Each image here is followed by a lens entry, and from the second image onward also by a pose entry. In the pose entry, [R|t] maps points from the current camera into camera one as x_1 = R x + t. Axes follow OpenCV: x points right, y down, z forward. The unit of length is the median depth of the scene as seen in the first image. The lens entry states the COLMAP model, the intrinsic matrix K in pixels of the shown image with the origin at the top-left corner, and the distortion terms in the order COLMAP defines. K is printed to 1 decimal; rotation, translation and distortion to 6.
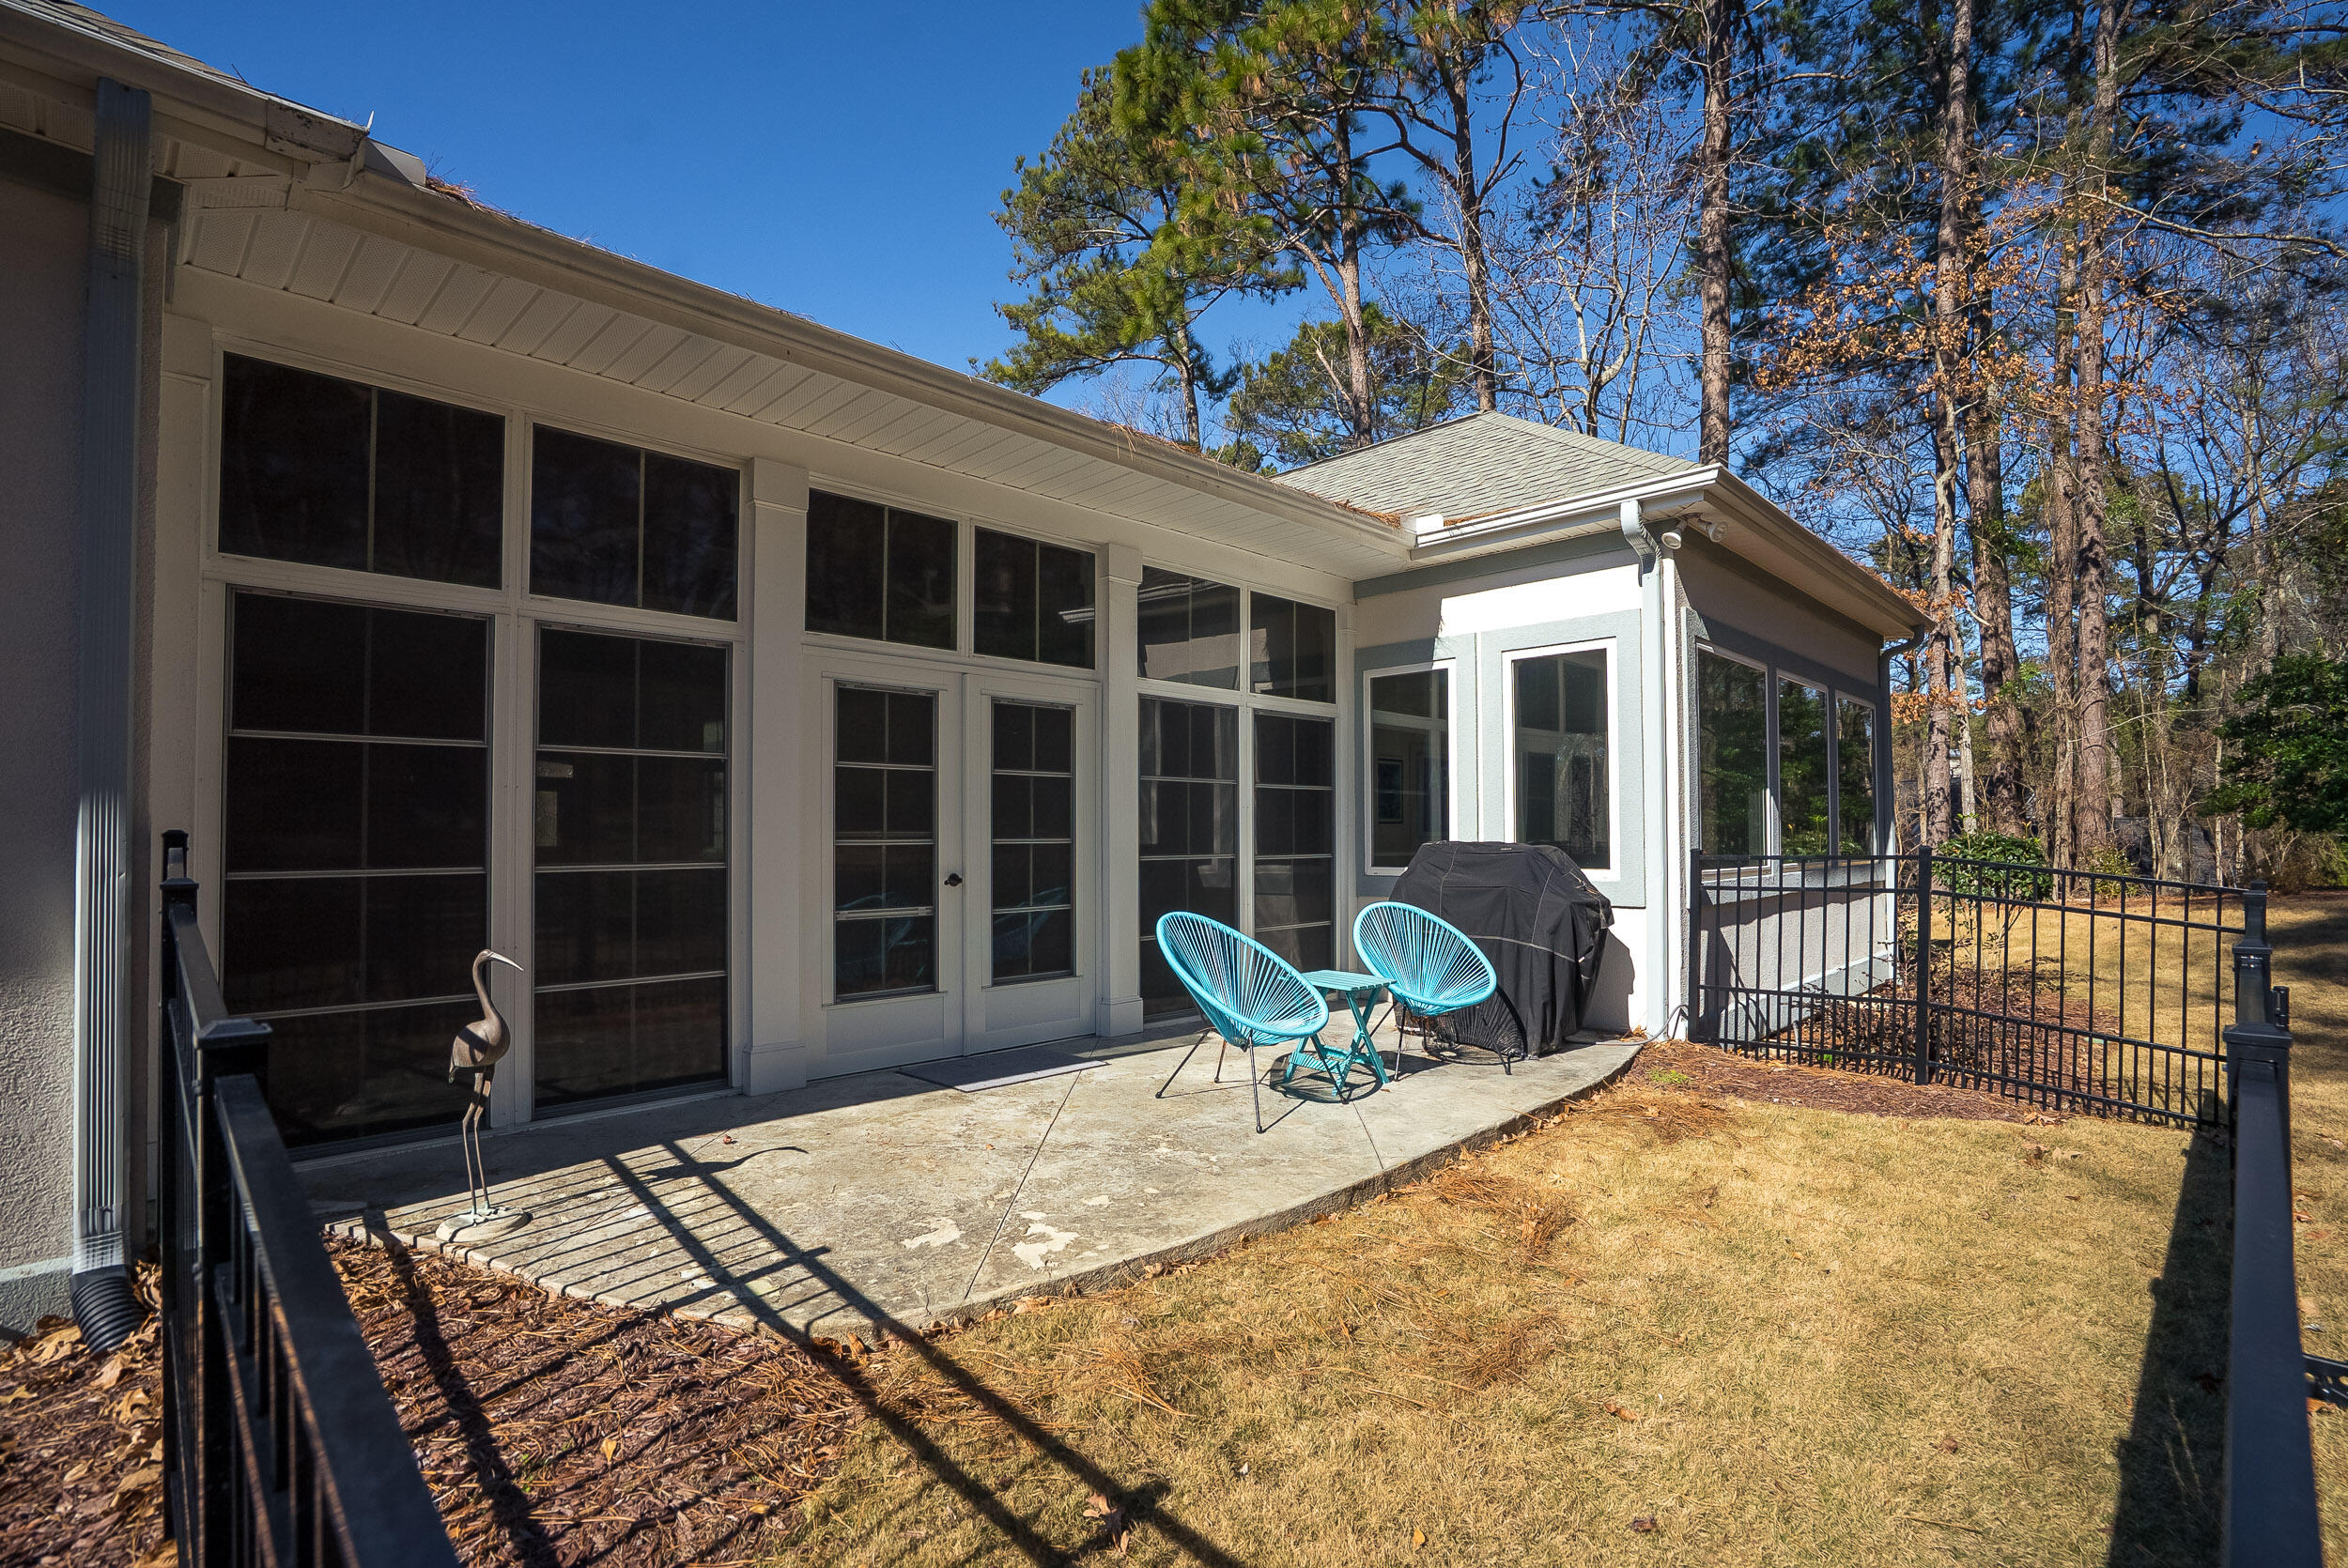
lens RADIAL K [[1117.2, 0, 1193.3], [0, 1117.2, 809.6], [0, 0, 1]] dist [-0.045734, 0.012822]
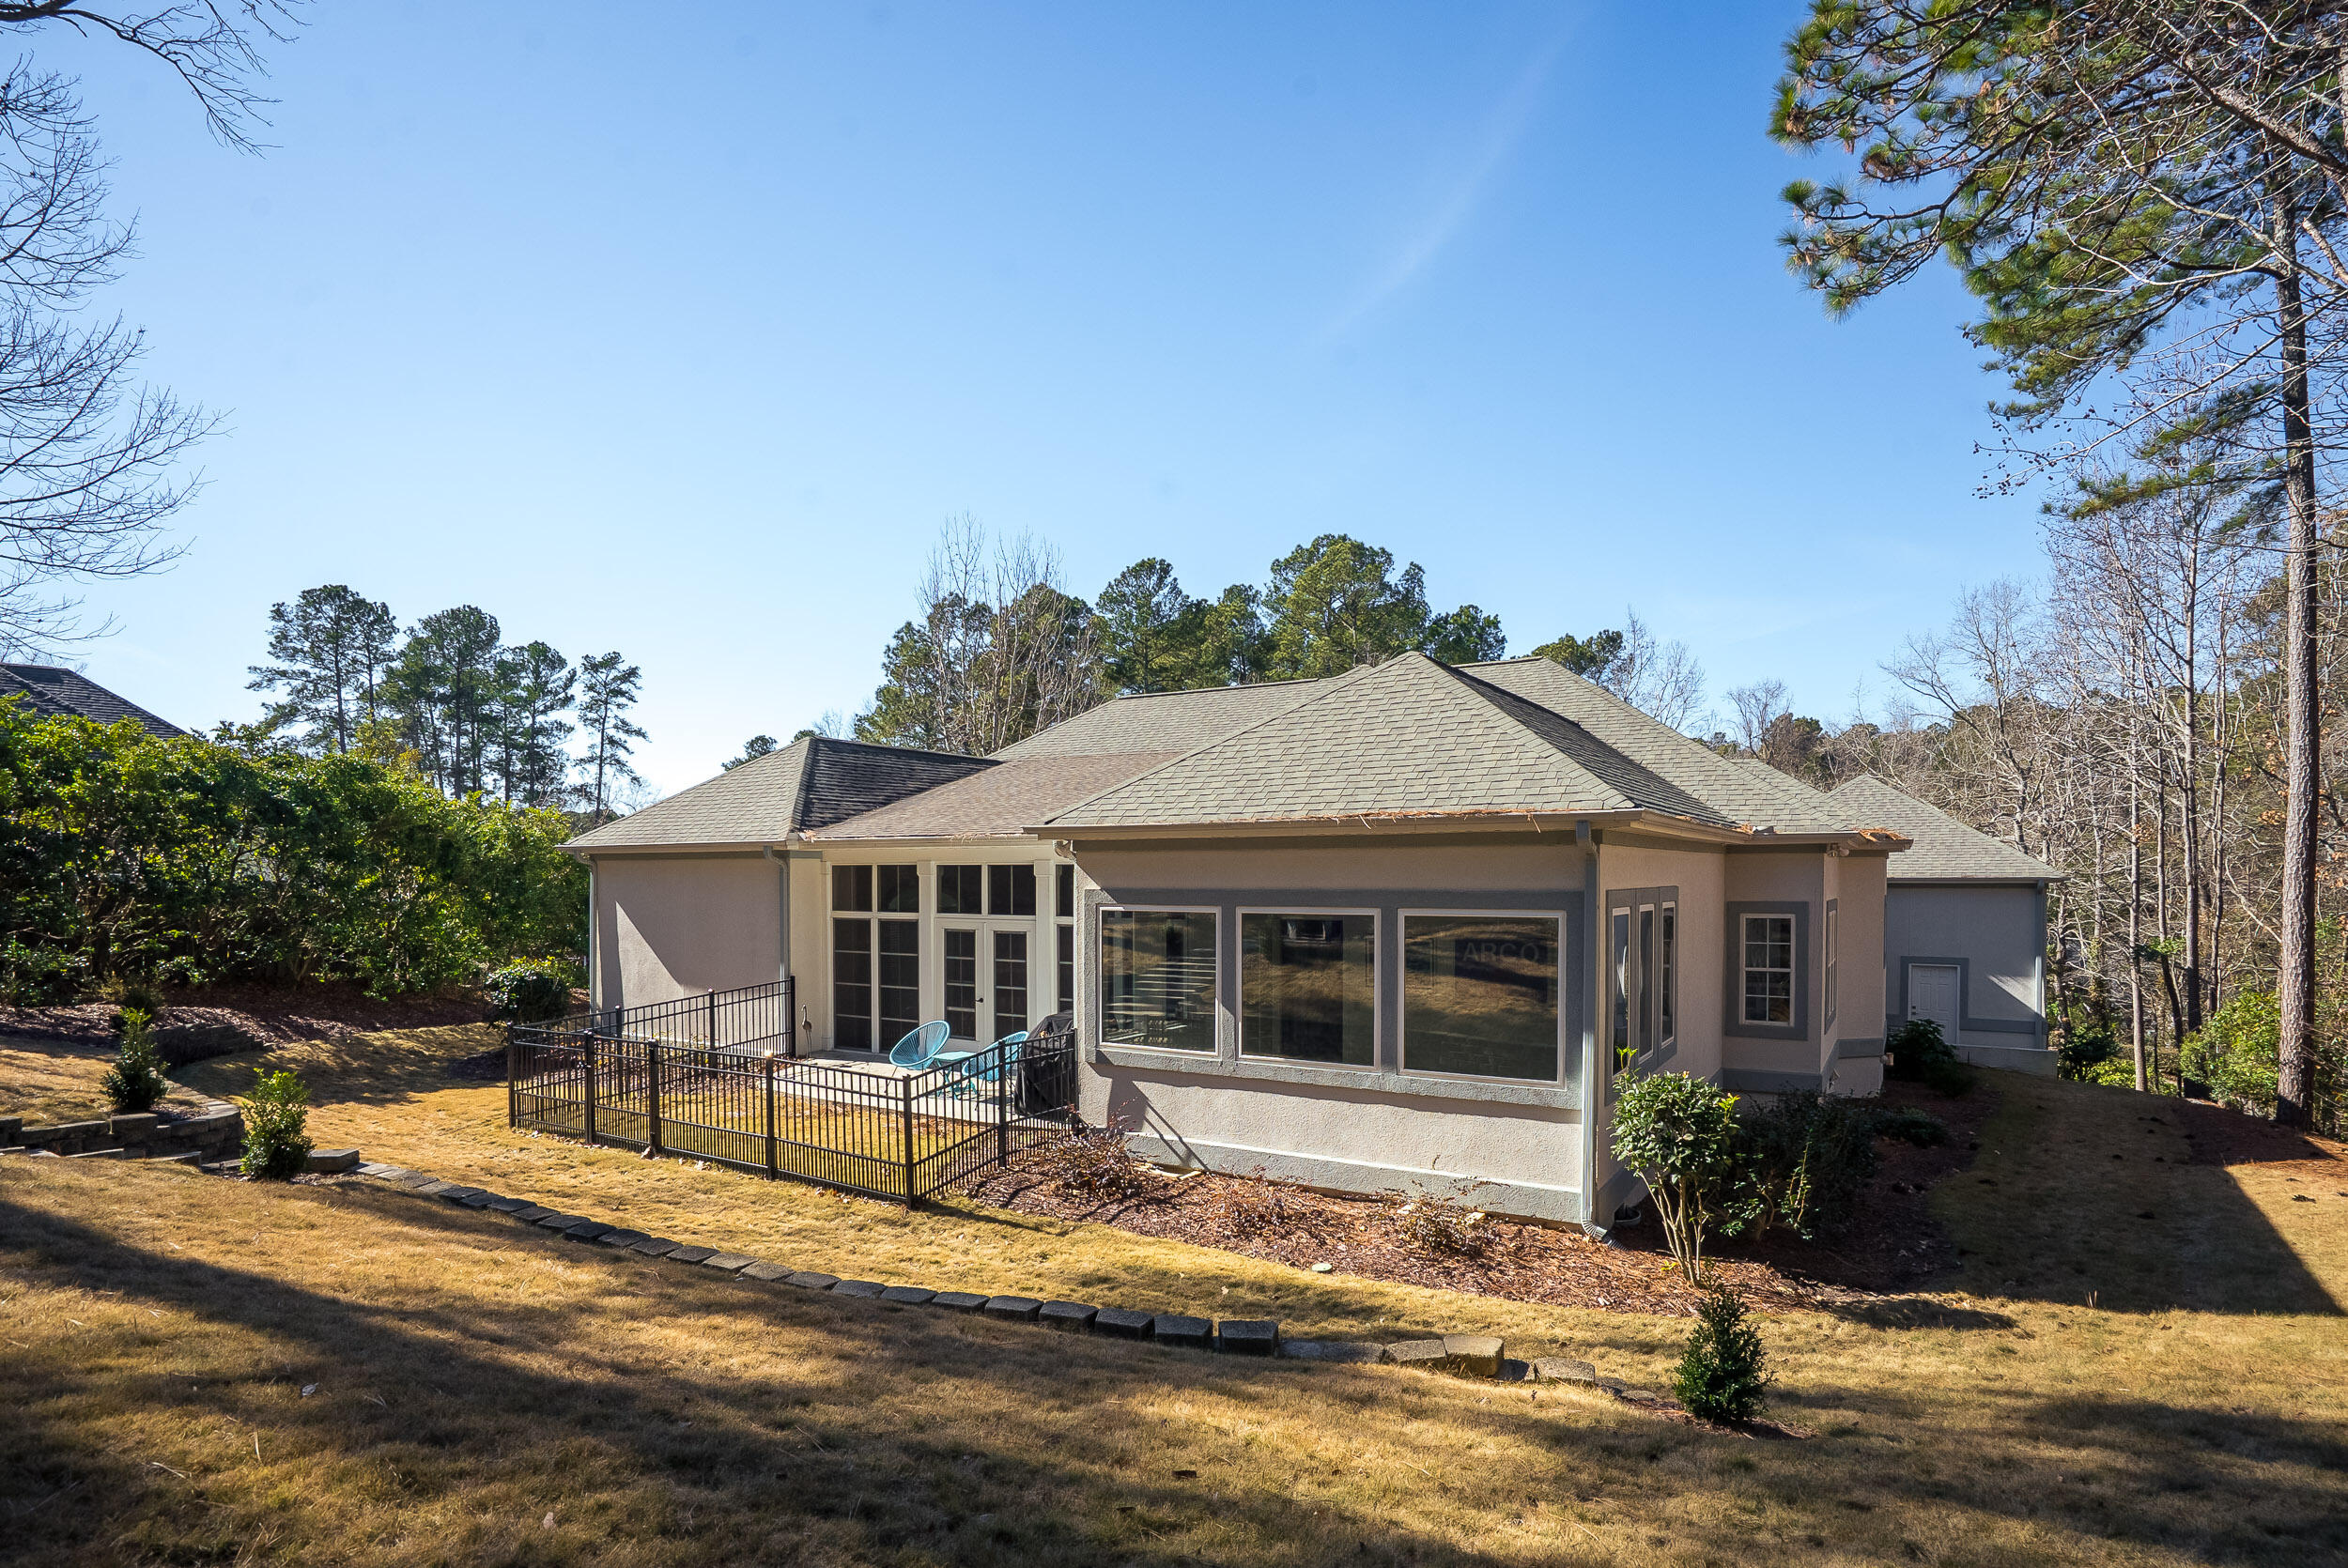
lens RADIAL K [[1197.7, 0, 1212.1], [0, 1197.7, 881.3], [0, 0, 1]] dist [-0.060648, 0.016348]
pose [[0.220716, 0.009179, -0.975295, 2.459758], [0.024567, 0.999586, 0.014967, -0.229251], [0.975029, -0.027263, 0.220399, 0.835438]]
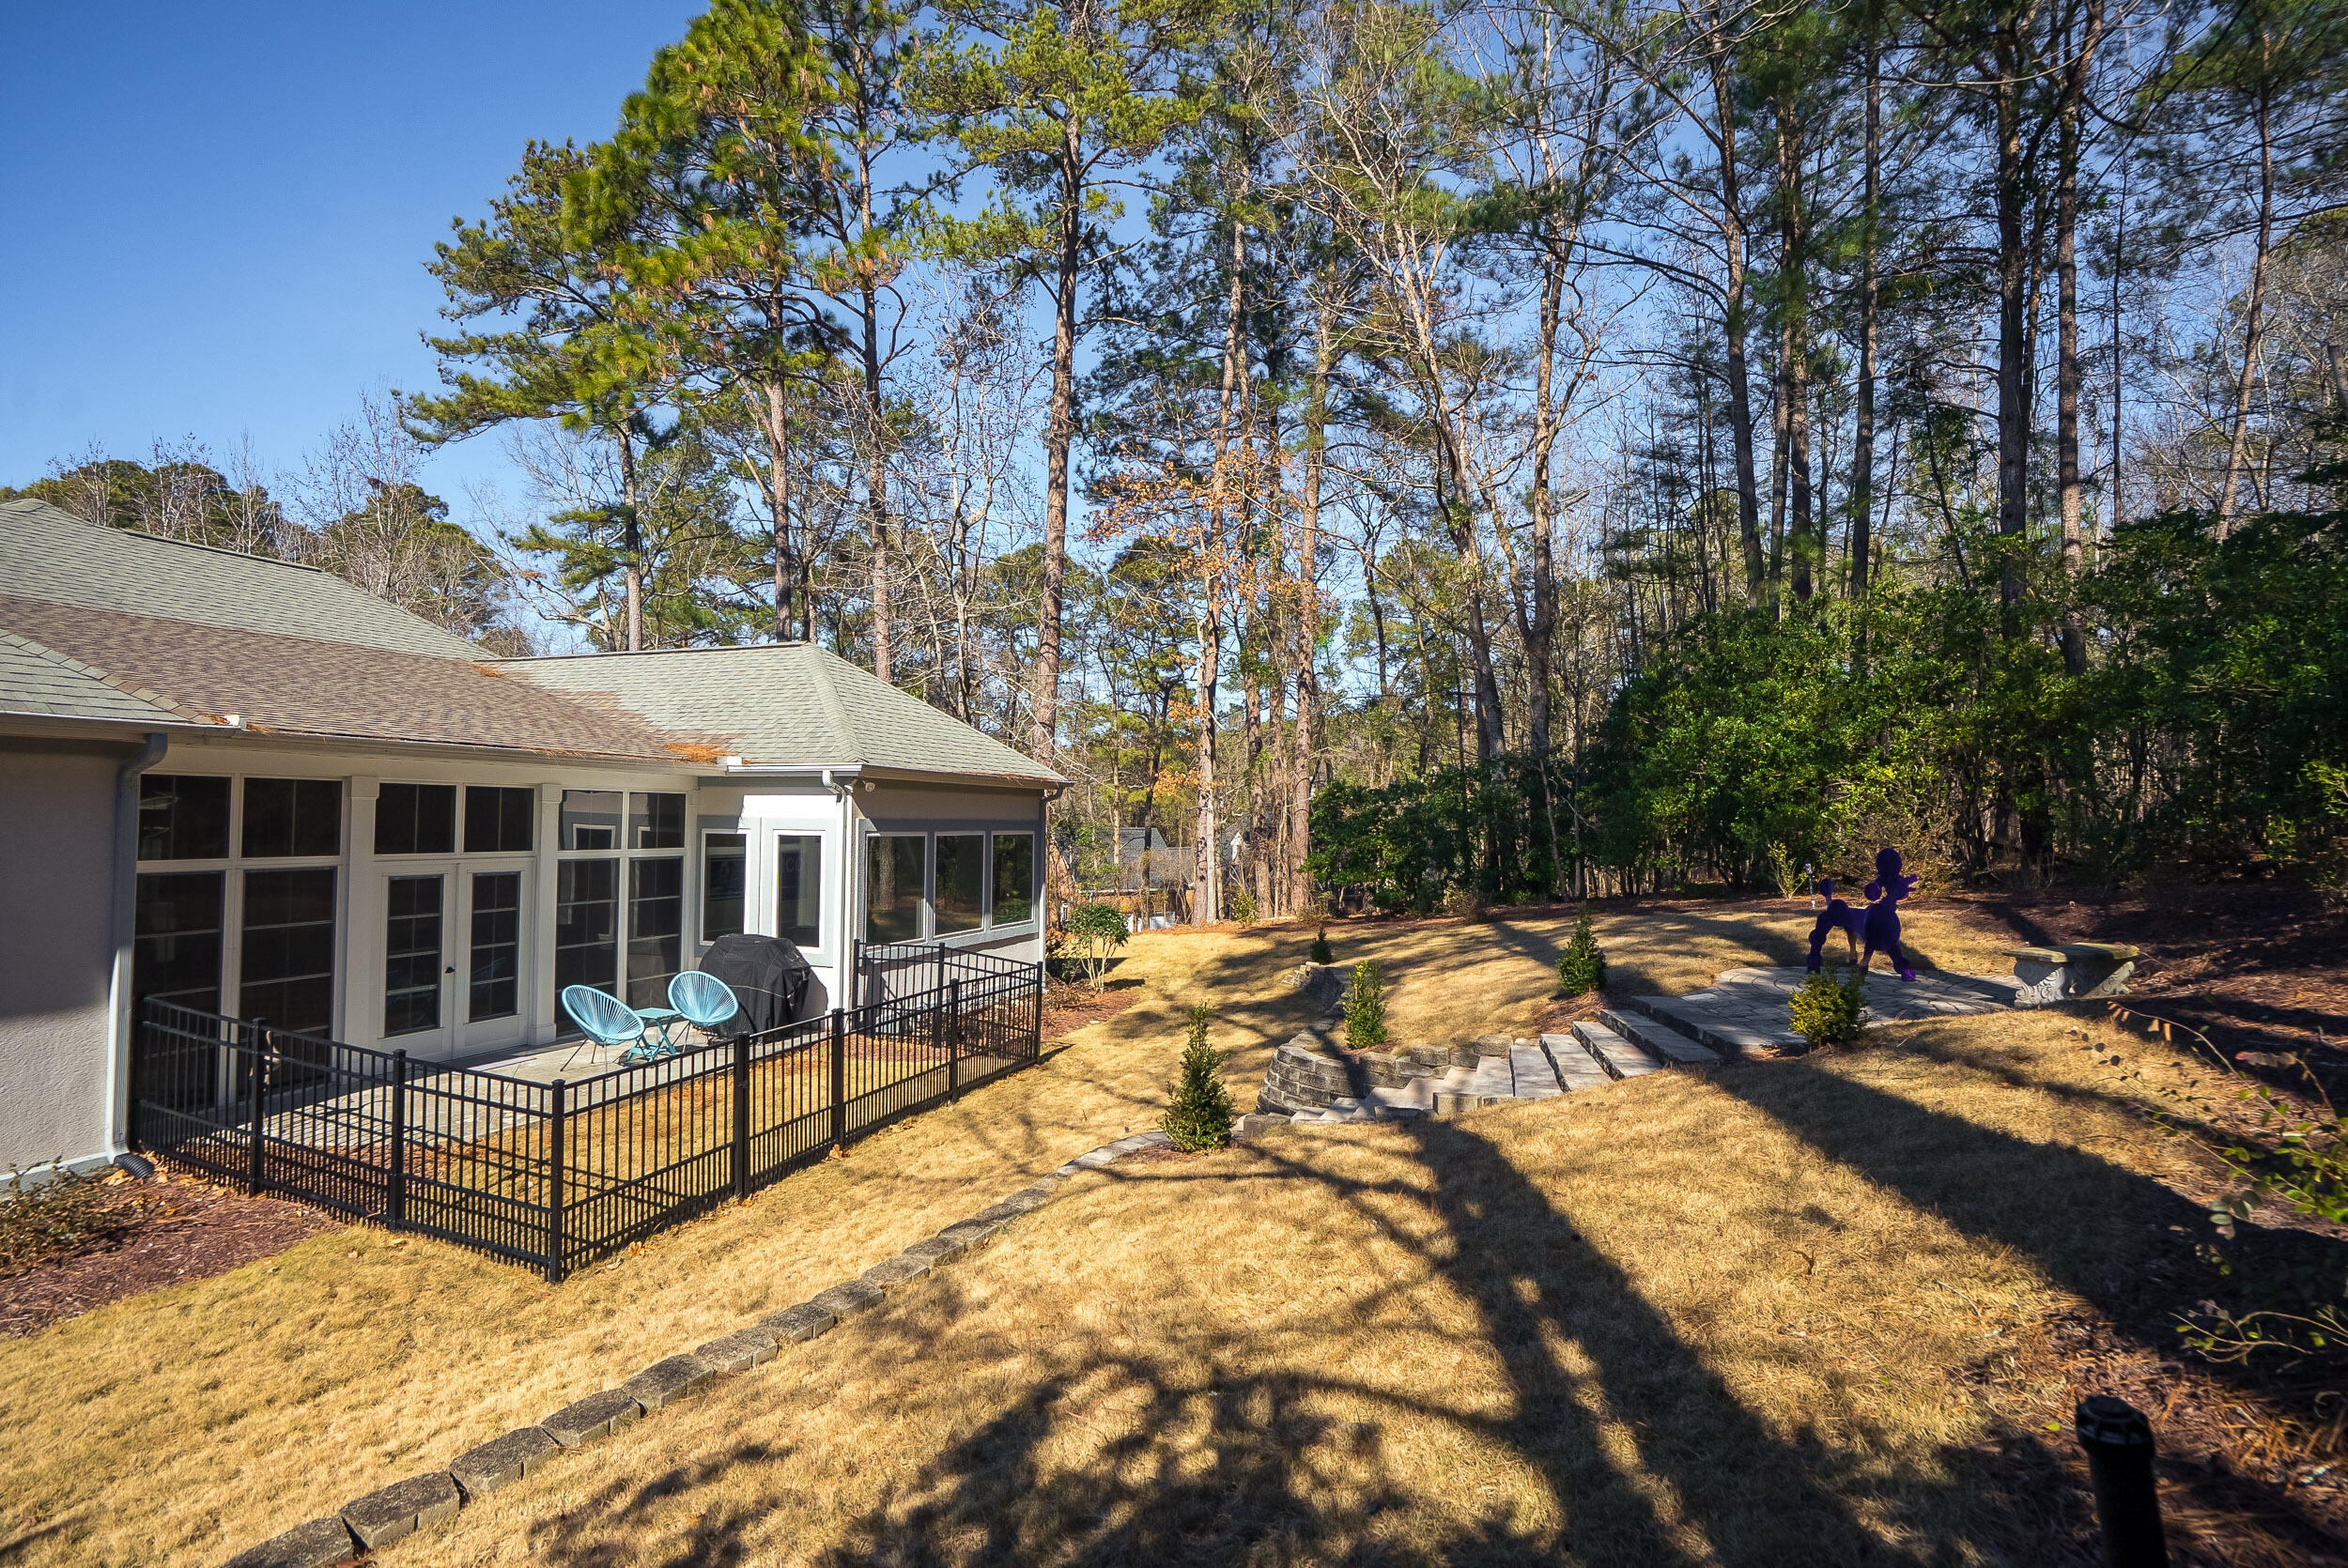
lens RADIAL K [[1165.5, 0, 1140.7], [0, 1165.5, 790.6], [0, 0, 1]] dist [-0.008146, 0.004608]
pose [[0.918233, 0.026682, 0.395140, 0.077756], [-0.026634, 0.999630, -0.005609, -0.249913], [-0.395144, -0.005374, 0.918604, -1.243812]]
